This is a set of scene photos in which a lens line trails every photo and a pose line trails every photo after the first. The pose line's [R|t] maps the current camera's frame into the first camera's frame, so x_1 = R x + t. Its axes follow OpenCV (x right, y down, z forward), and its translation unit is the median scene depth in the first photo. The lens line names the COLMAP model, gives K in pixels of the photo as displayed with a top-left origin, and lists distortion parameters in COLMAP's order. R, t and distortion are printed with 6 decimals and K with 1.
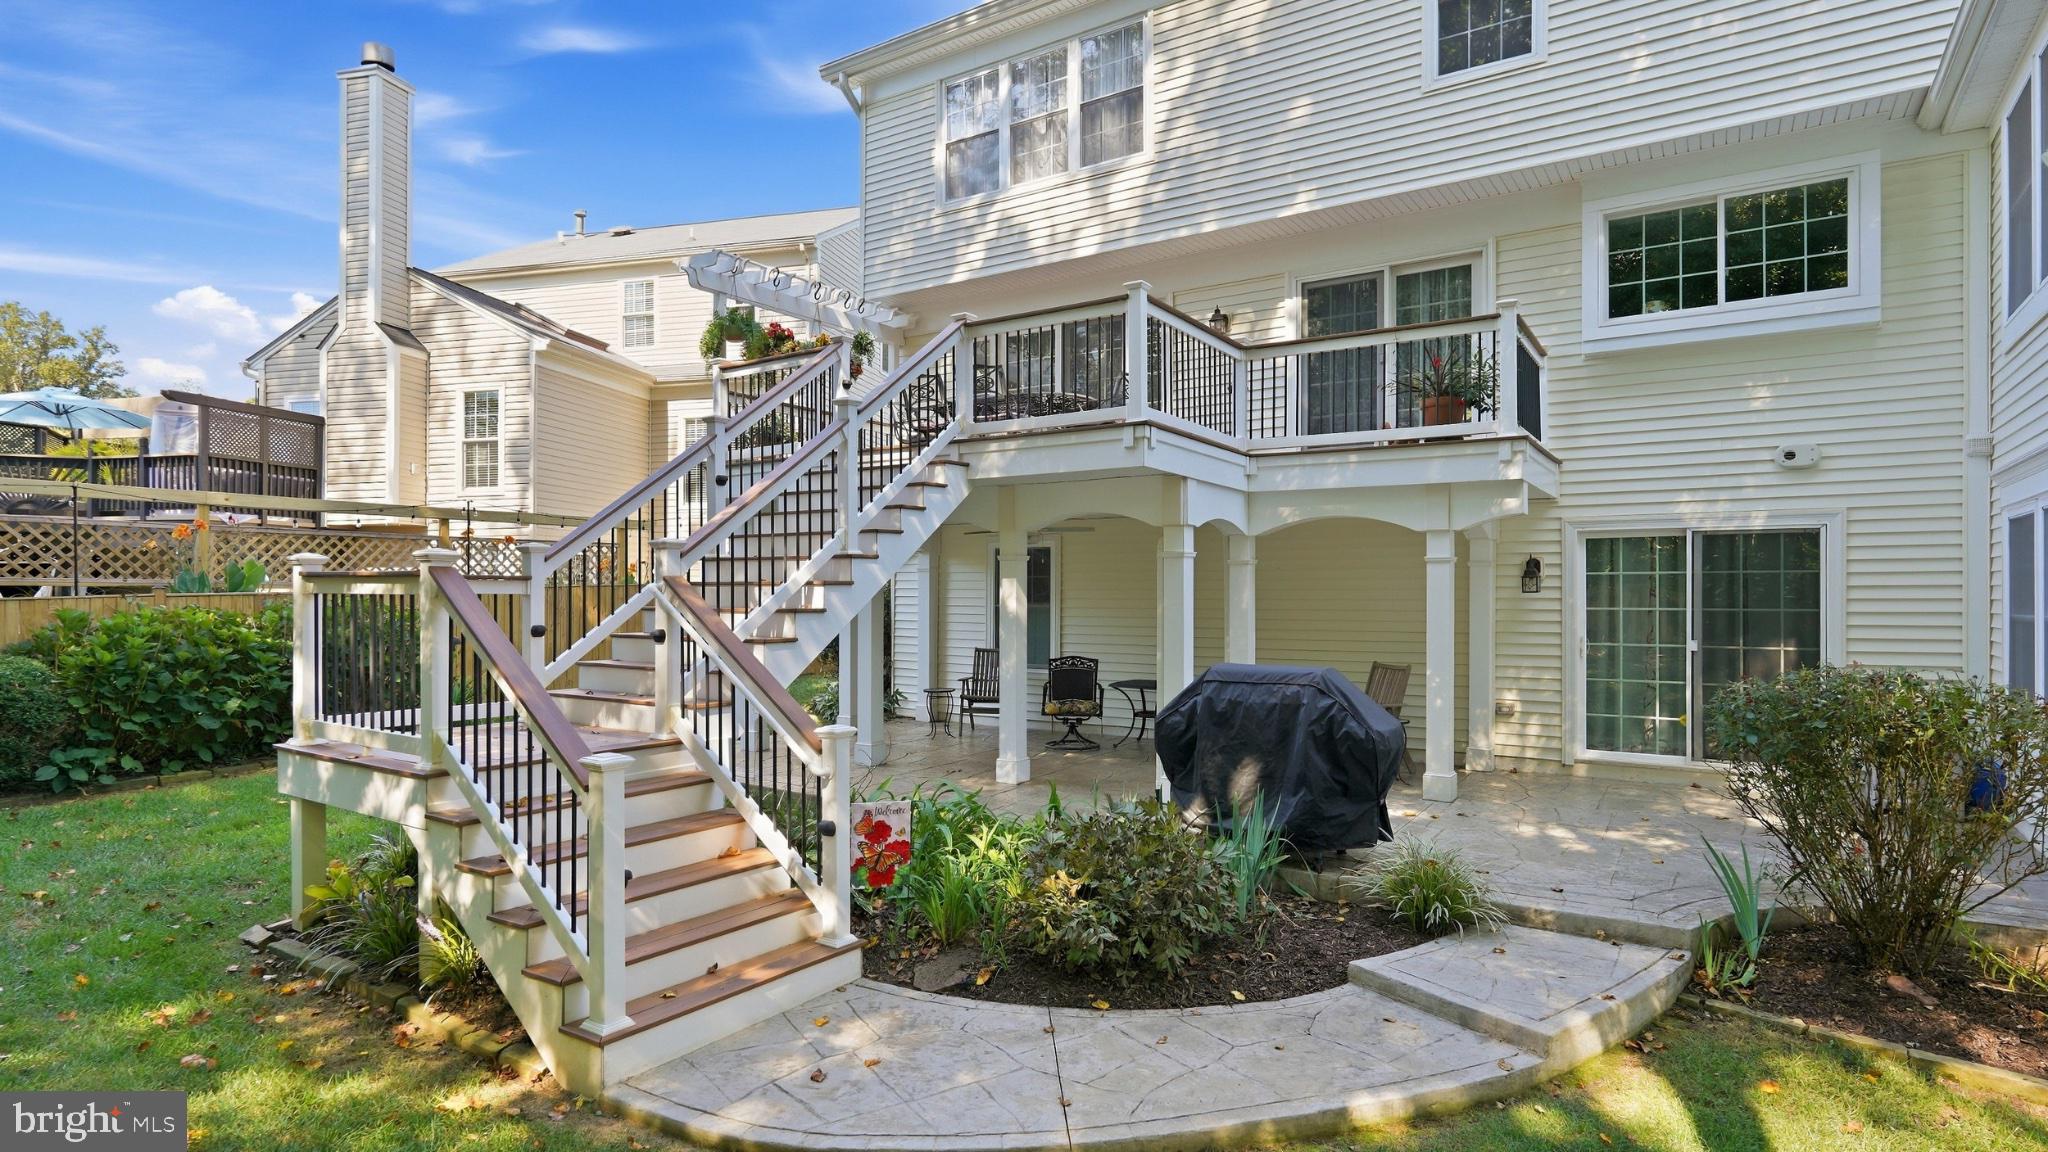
lens RADIAL K [[1070.4, 0, 1027.0], [0, 1070.4, 588.1], [0, 0, 1]] dist [-0.001833, 0.002905]
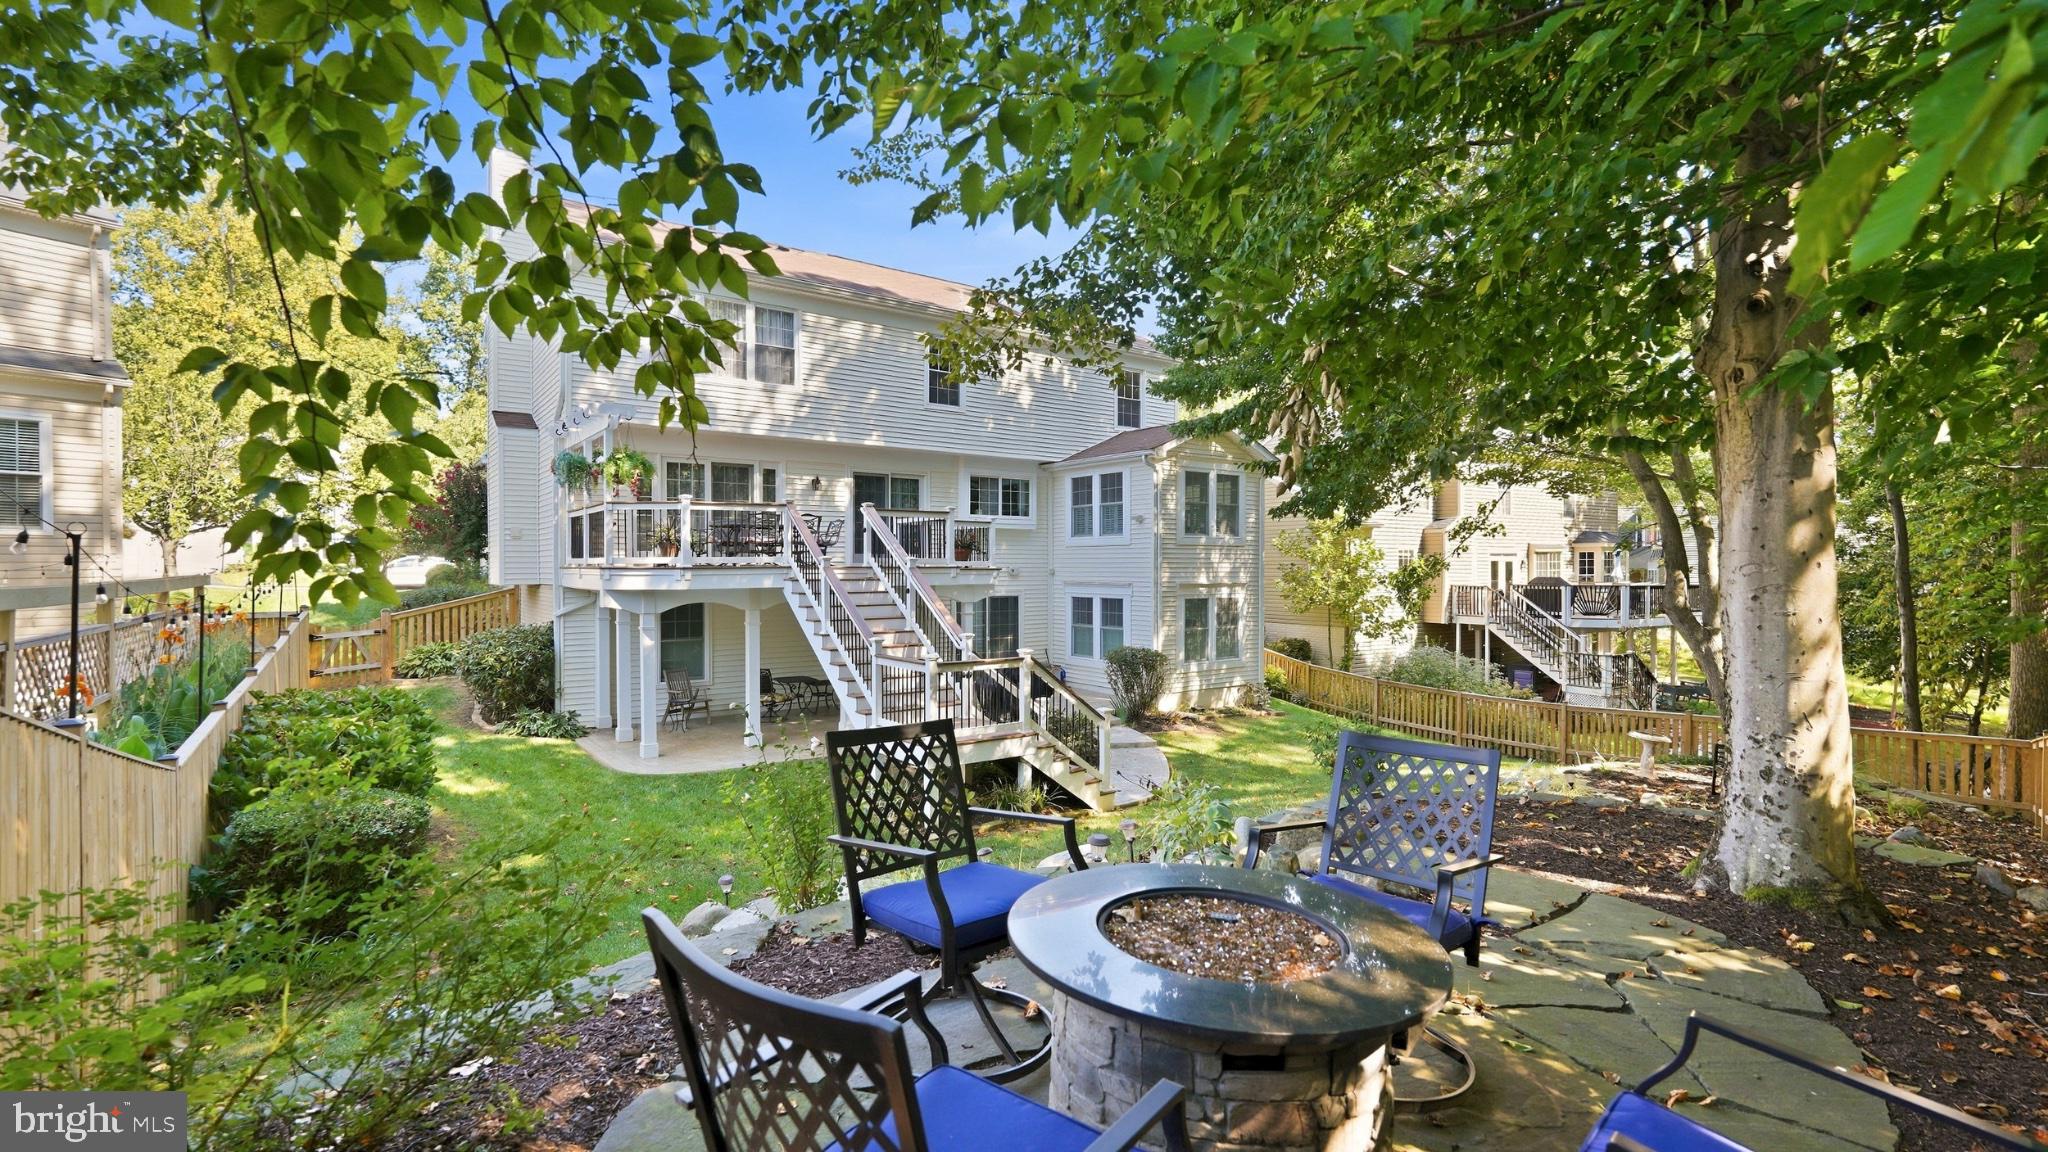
lens RADIAL K [[921.0, 0, 1021.3], [0, 921.0, 568.9], [0, 0, 1]] dist [-0.011714, 0.000174]
pose [[0.334068, -0.005995, 0.942530, -1.489034], [-0.011644, 0.999877, 0.010487, -0.142876], [-0.942477, -0.014478, 0.333958, 0.135920]]
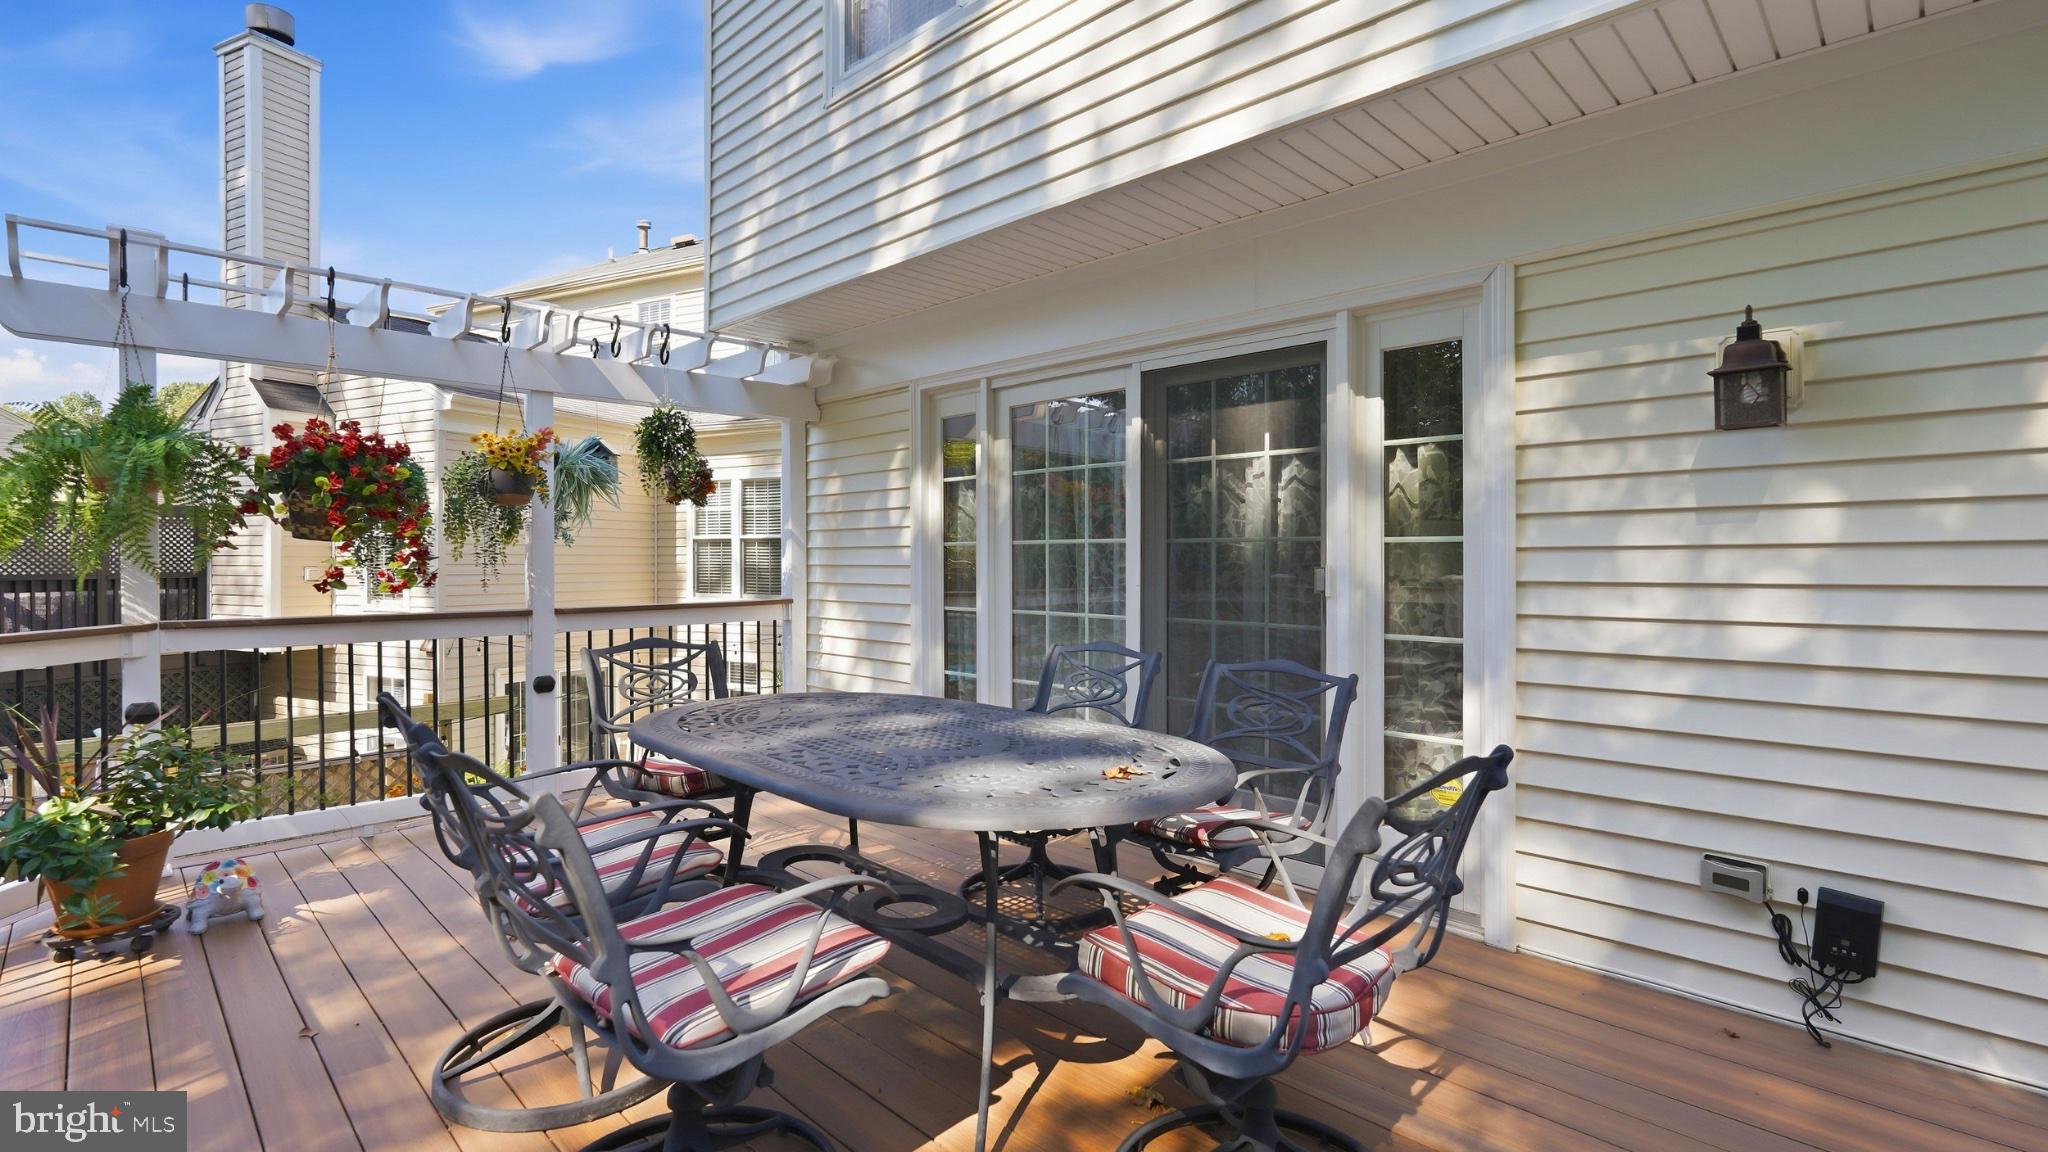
lens RADIAL K [[921.0, 0, 1023.6], [0, 921.0, 560.7], [0, 0, 1]] dist [-0.011714, 0.000174]
pose [[0.983001, -0.002540, -0.183585, 0.061455], [0.005489, 0.999864, 0.015556, -0.254039], [0.183520, -0.016300, 0.982881, 0.927167]]
